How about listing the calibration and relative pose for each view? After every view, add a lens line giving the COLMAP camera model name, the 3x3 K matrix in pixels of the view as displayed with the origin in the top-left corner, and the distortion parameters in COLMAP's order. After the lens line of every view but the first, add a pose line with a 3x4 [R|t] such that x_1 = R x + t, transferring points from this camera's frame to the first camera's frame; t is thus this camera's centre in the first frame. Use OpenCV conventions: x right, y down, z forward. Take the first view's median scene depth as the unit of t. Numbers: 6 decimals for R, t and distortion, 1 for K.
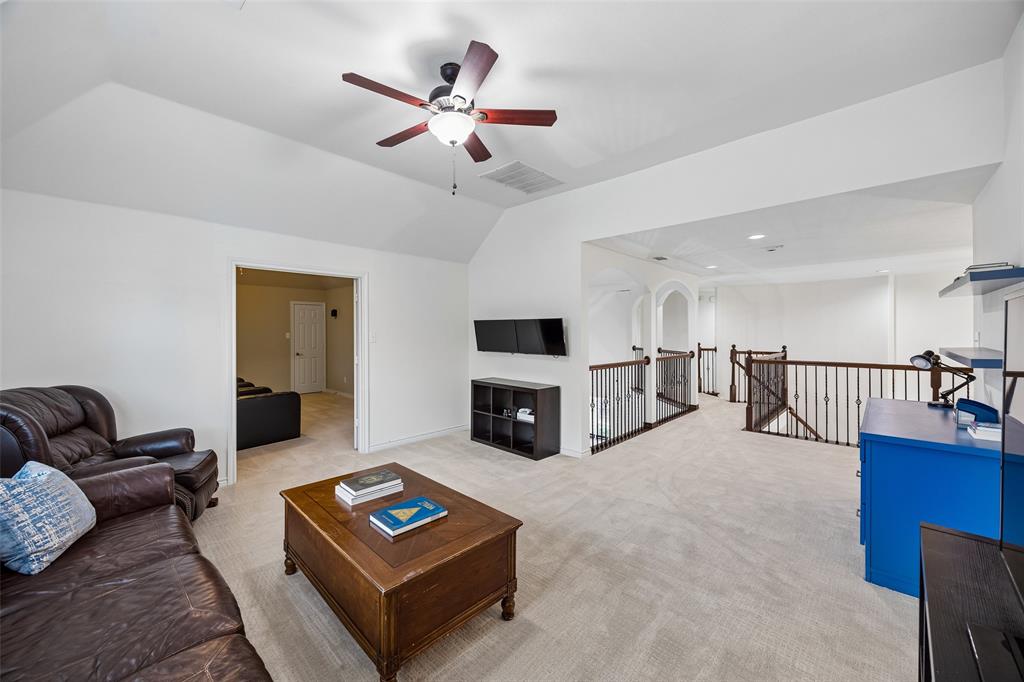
lens RADIAL K [[390.0, 0, 509.3], [0, 390.0, 332.3], [0, 0, 1]] dist [-0.010699, 0.000788]
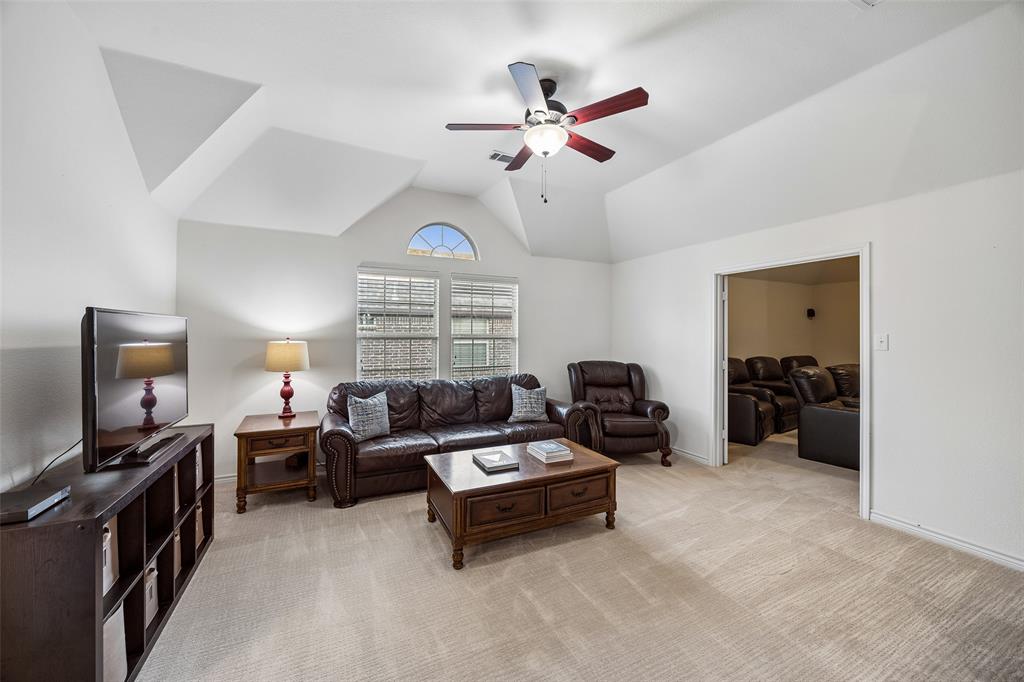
lens RADIAL K [[390.0, 0, 504.2], [0, 390.0, 331.0], [0, 0, 1]] dist [-0.010699, 0.000788]
pose [[-0.351289, -0.001446, -0.936266, 0.498832], [-0.005653, 0.999984, 0.000576, -0.003215], [0.936250, 0.005495, -0.351292, 0.716502]]
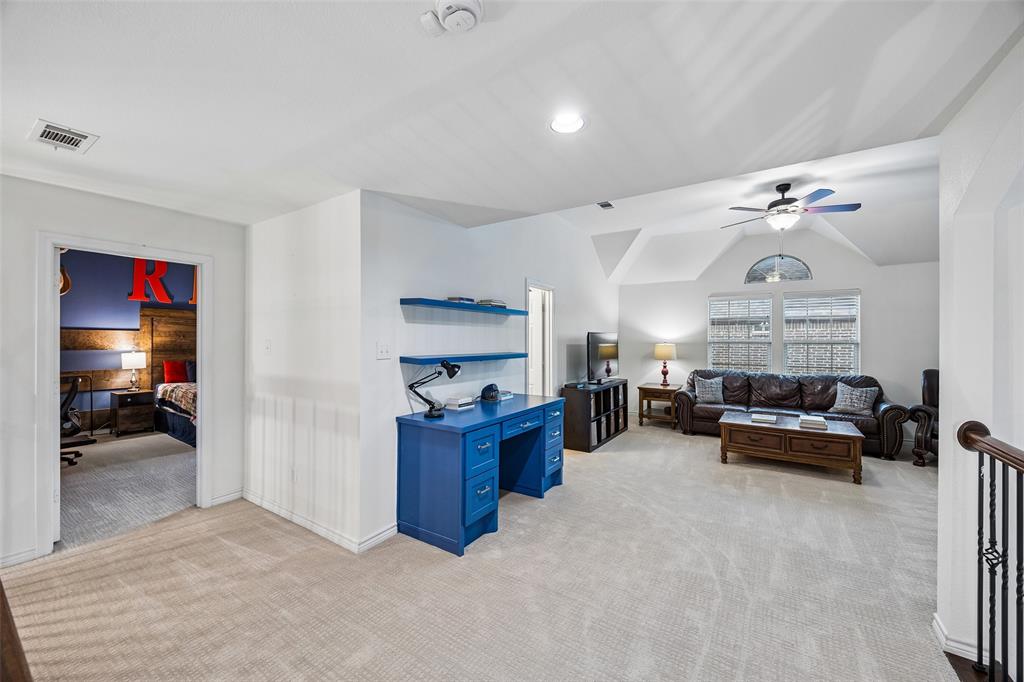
lens RADIAL K [[390.0, 0, 512.8], [0, 390.0, 339.0], [0, 0, 1]] dist [-0.010699, 0.000788]
pose [[-0.982084, 0.008893, -0.188232, 0.701240], [0.007757, 0.999947, 0.006768, -0.011396], [0.188283, 0.005187, -0.982101, 1.230991]]
